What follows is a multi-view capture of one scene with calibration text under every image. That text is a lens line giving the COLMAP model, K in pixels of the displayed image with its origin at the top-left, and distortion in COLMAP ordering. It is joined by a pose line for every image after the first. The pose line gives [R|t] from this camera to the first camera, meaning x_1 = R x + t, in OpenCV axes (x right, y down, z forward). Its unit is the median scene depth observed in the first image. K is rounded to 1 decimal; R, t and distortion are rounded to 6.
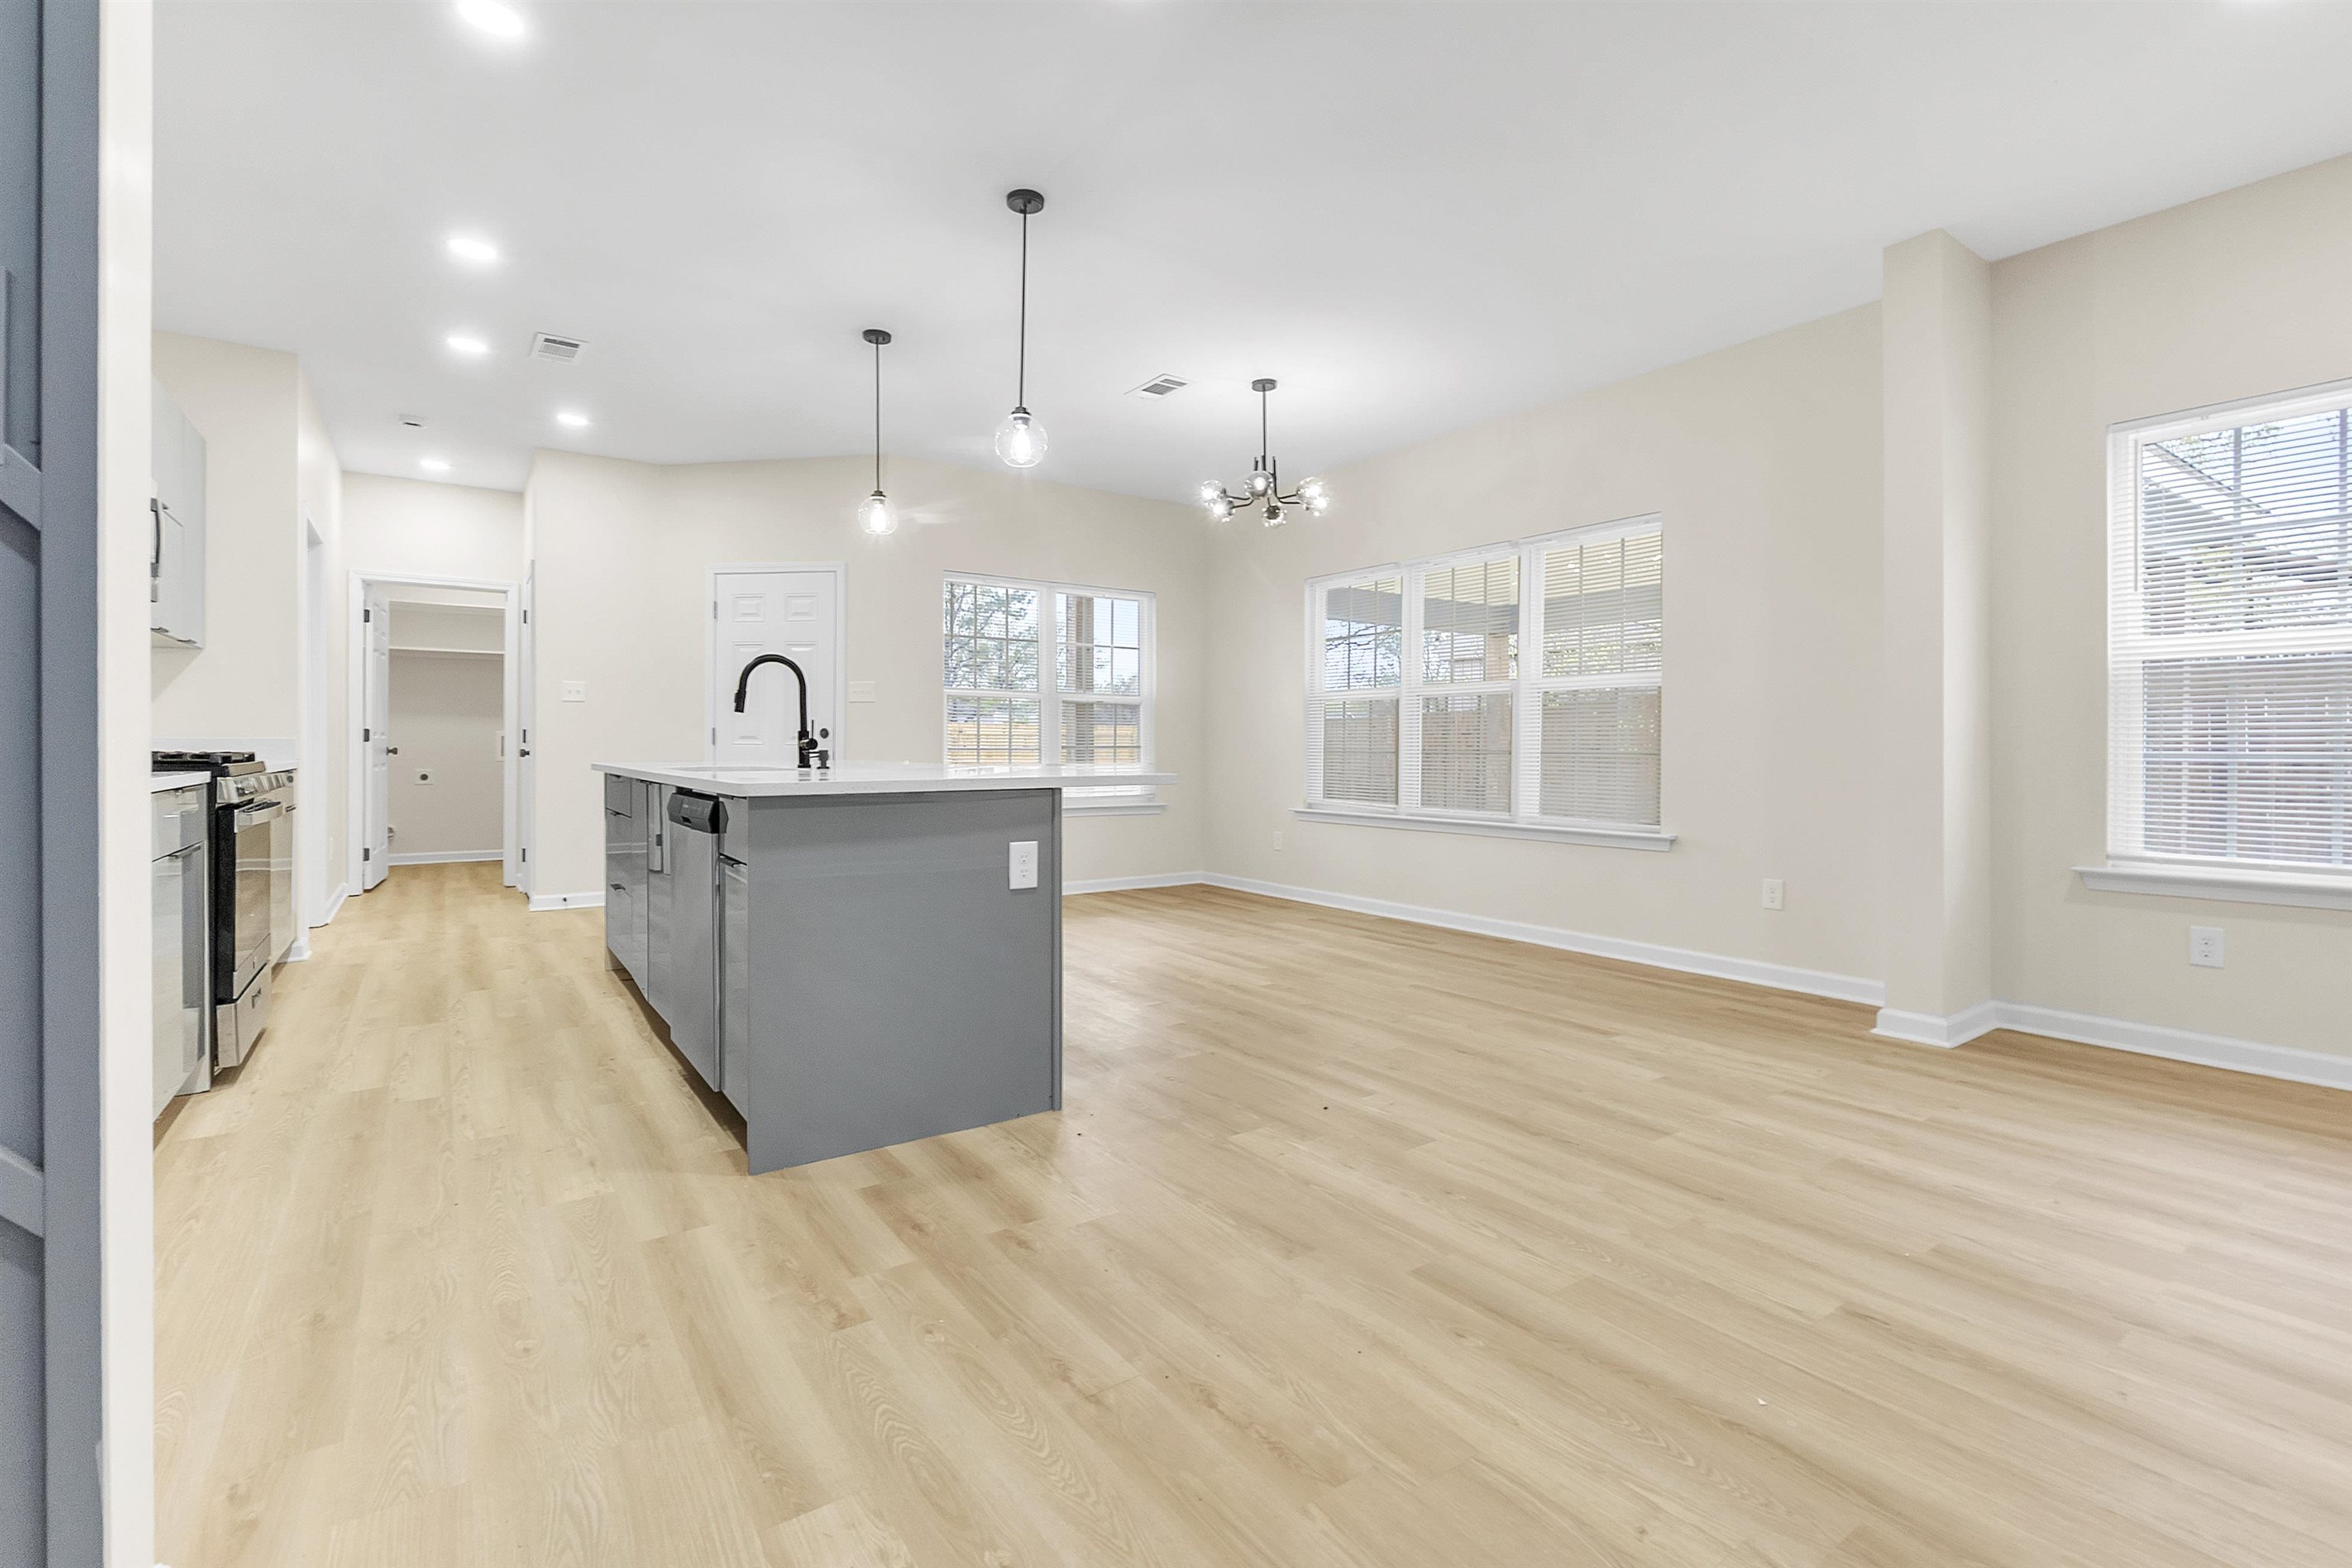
lens RADIAL K [[1029.2, 0, 1172.2], [0, 1029.2, 752.7], [0, 0, 1]] dist [-0.011834, 0.001907]
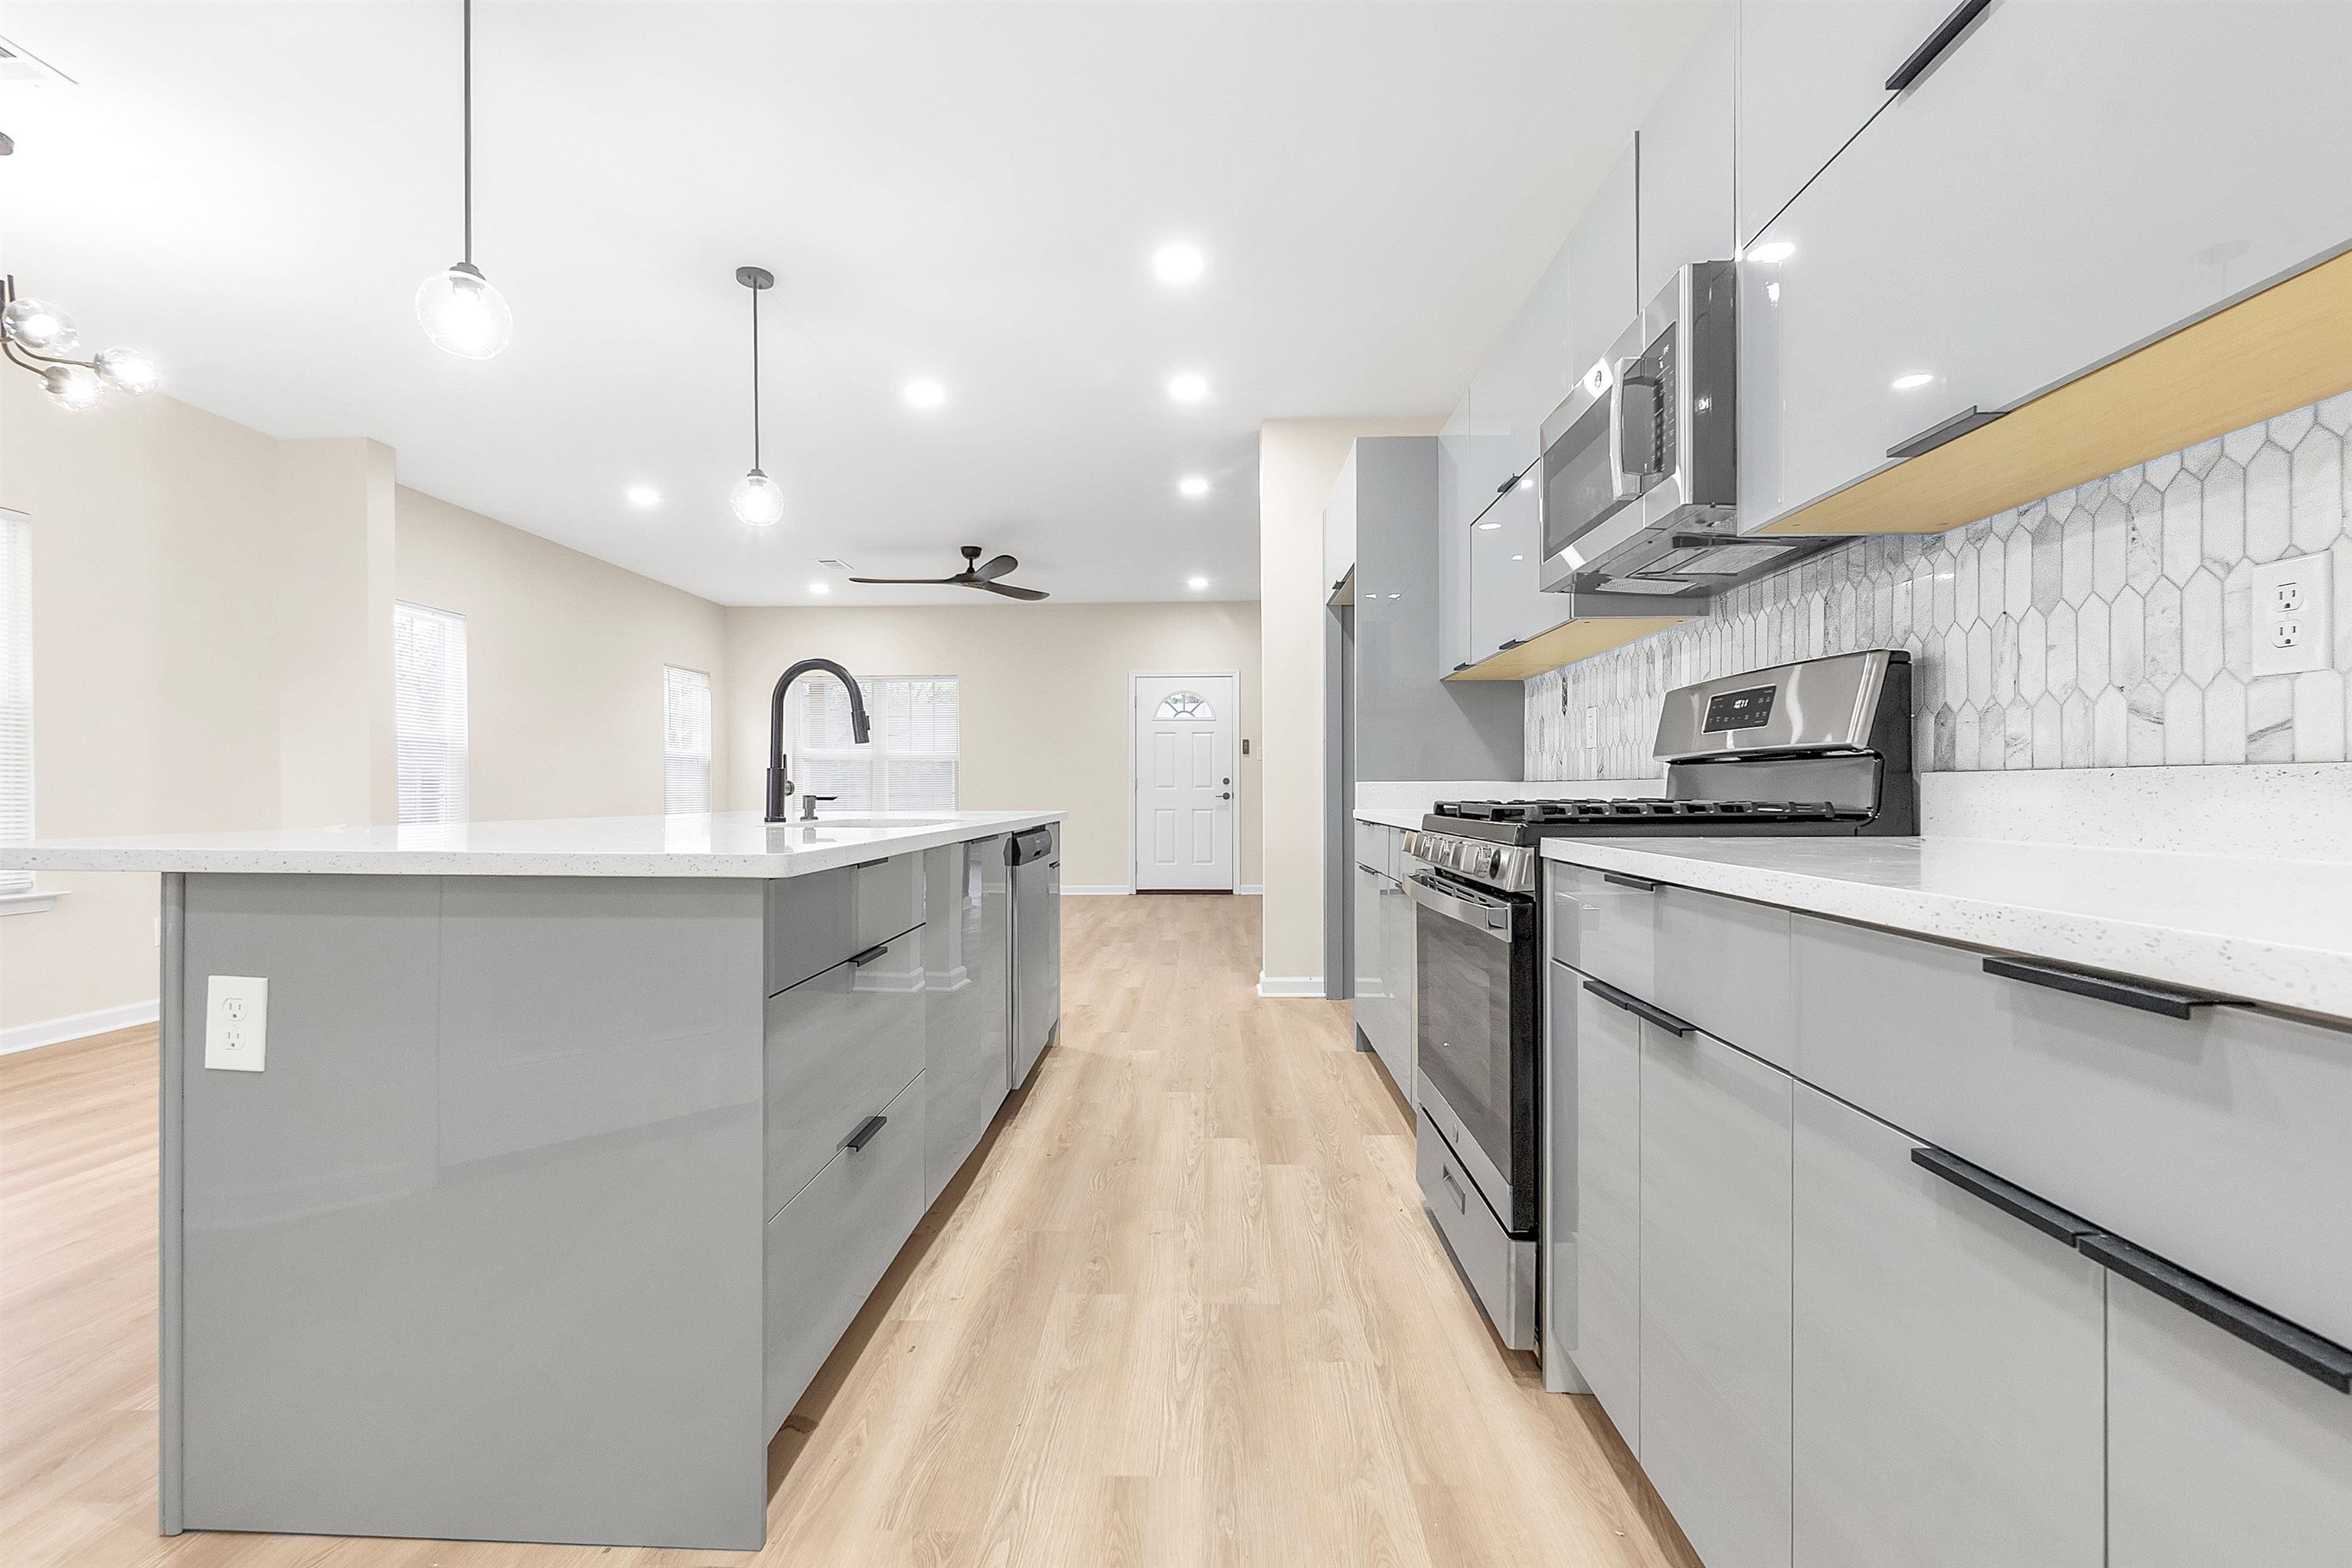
lens RADIAL K [[1029.2, 0, 1168.4], [0, 1029.2, 797.3], [0, 0, 1]] dist [-0.011834, 0.001907]
pose [[-0.792191, -0.002582, 0.610268, -1.075155], [0.006788, 0.999892, 0.013041, -0.010150], [-0.610236, 0.014474, -0.792087, 1.511726]]
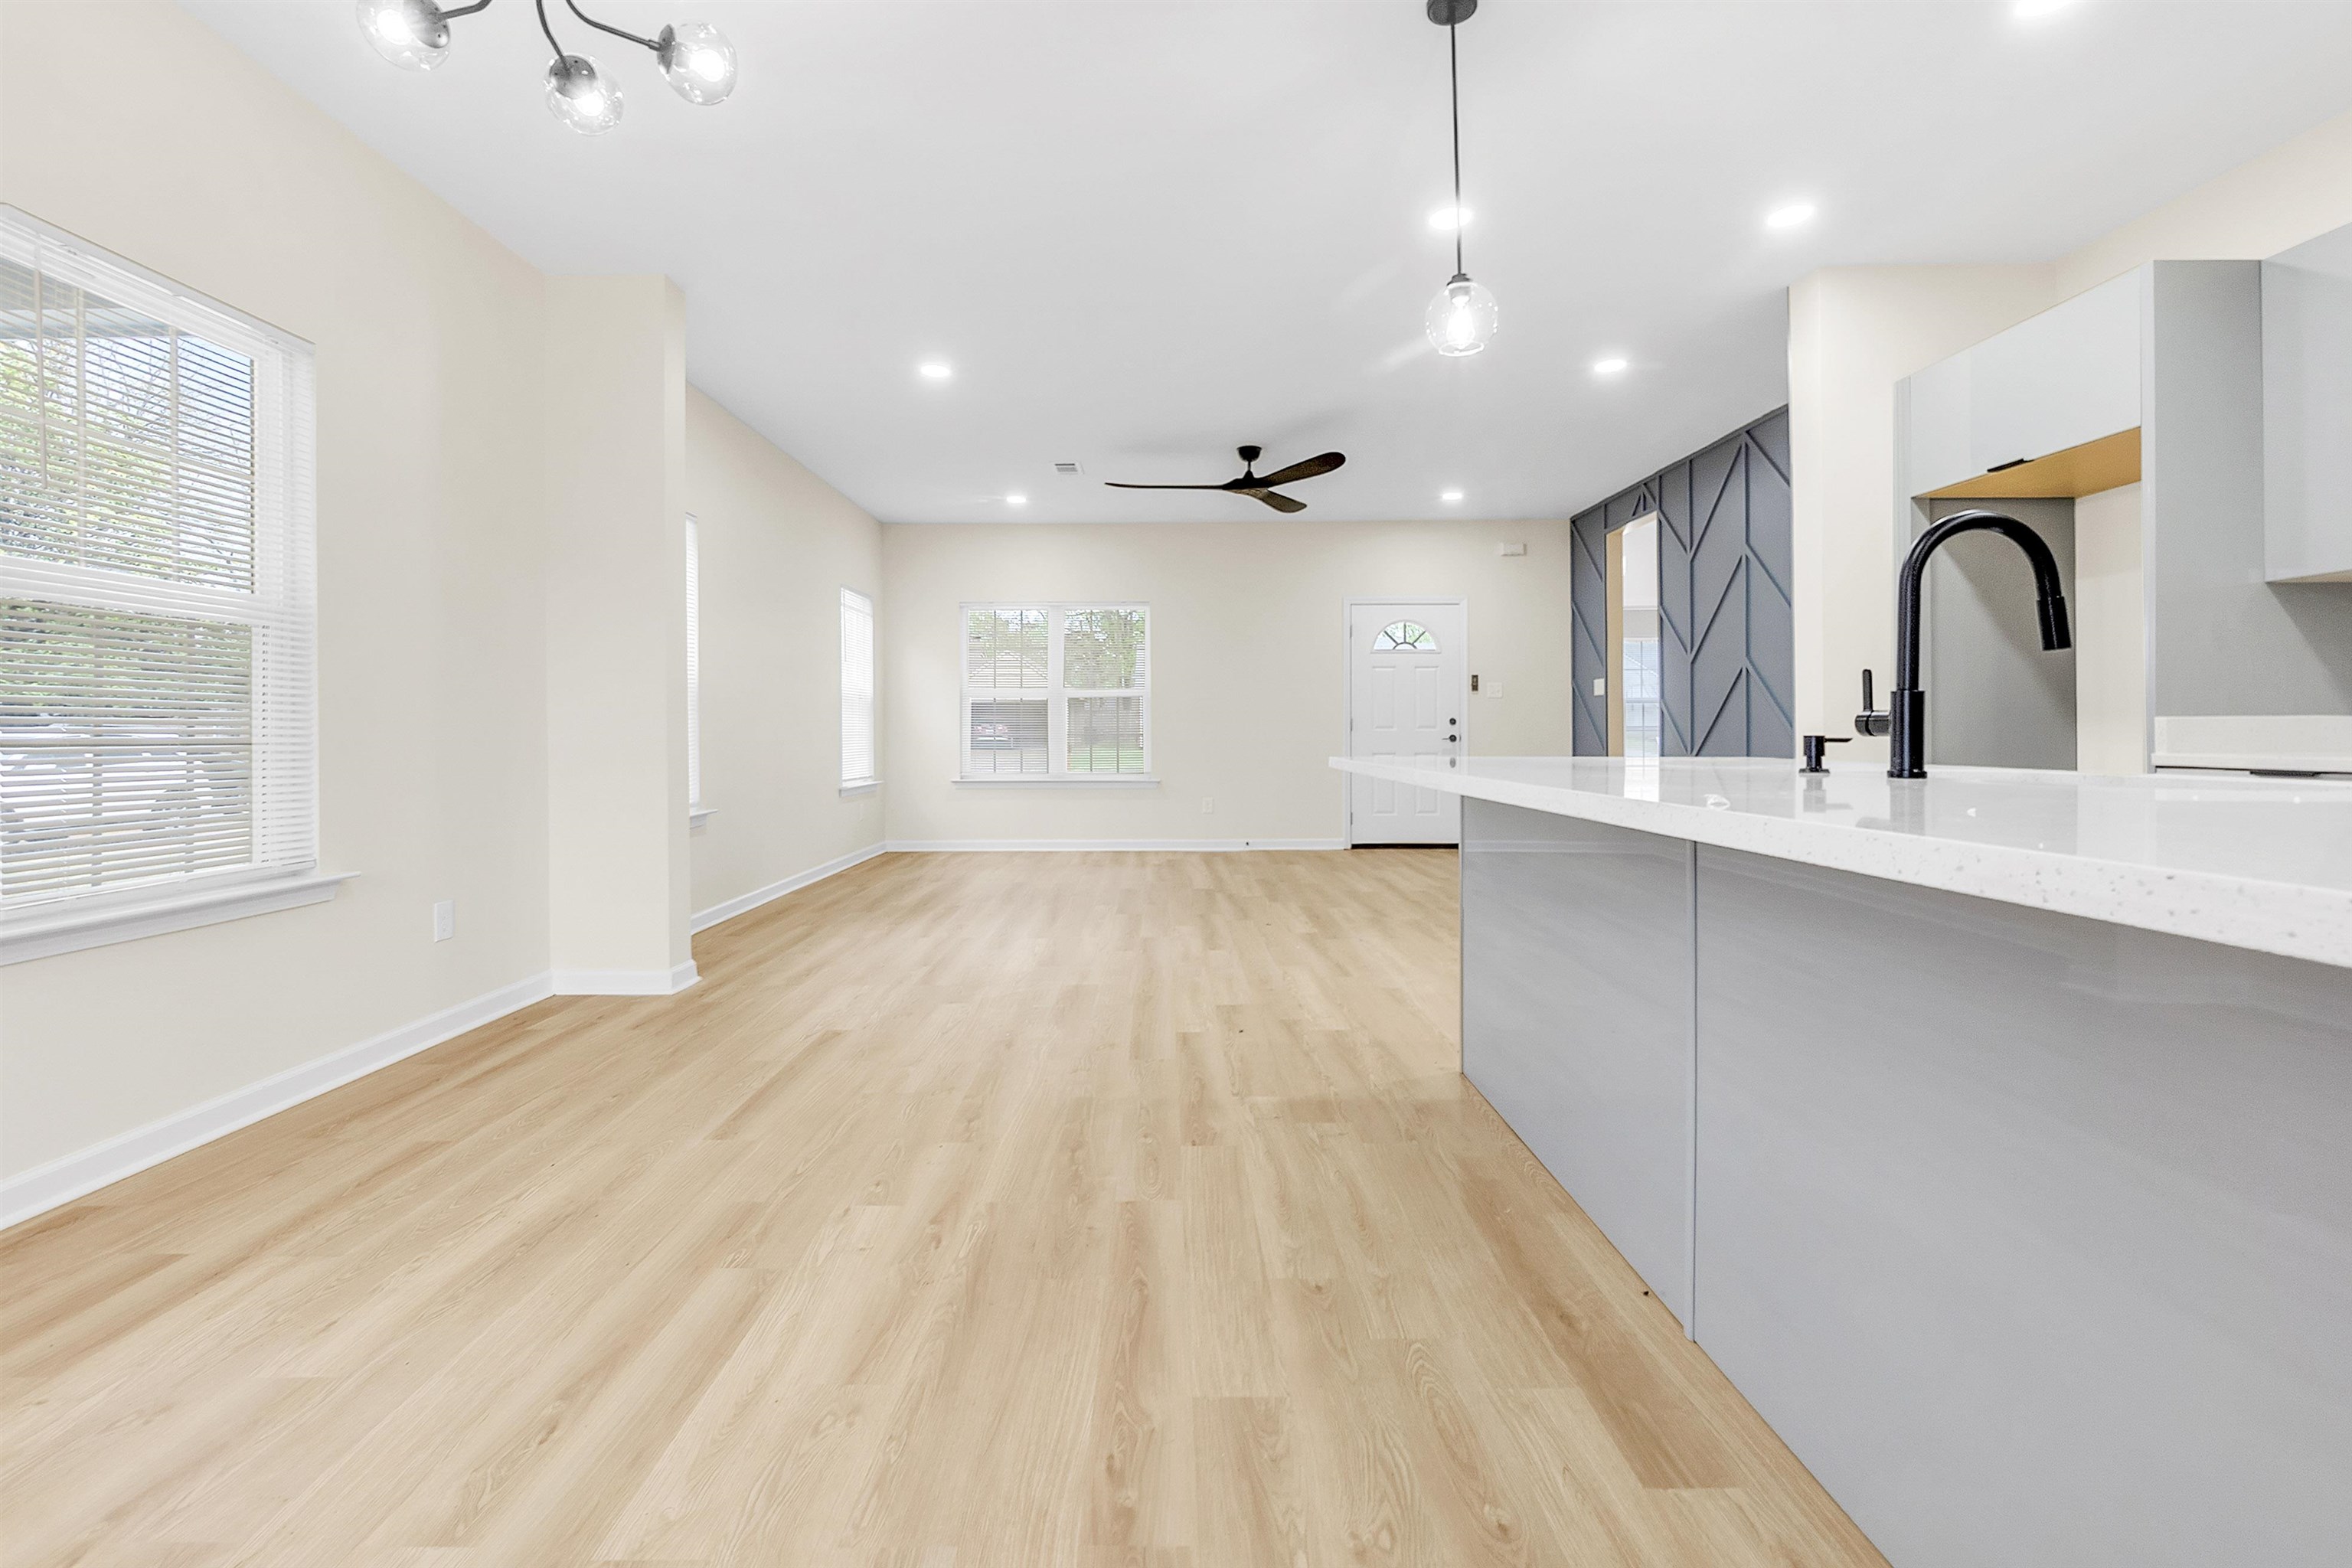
lens RADIAL K [[1029.2, 0, 1149.6], [0, 1029.2, 732.2], [0, 0, 1]] dist [-0.011834, 0.001907]
pose [[-0.811847, 0.003093, 0.583863, -0.359770], [0.008039, 0.999950, 0.005880, -0.010172], [-0.583815, 0.009467, -0.811831, 1.661648]]
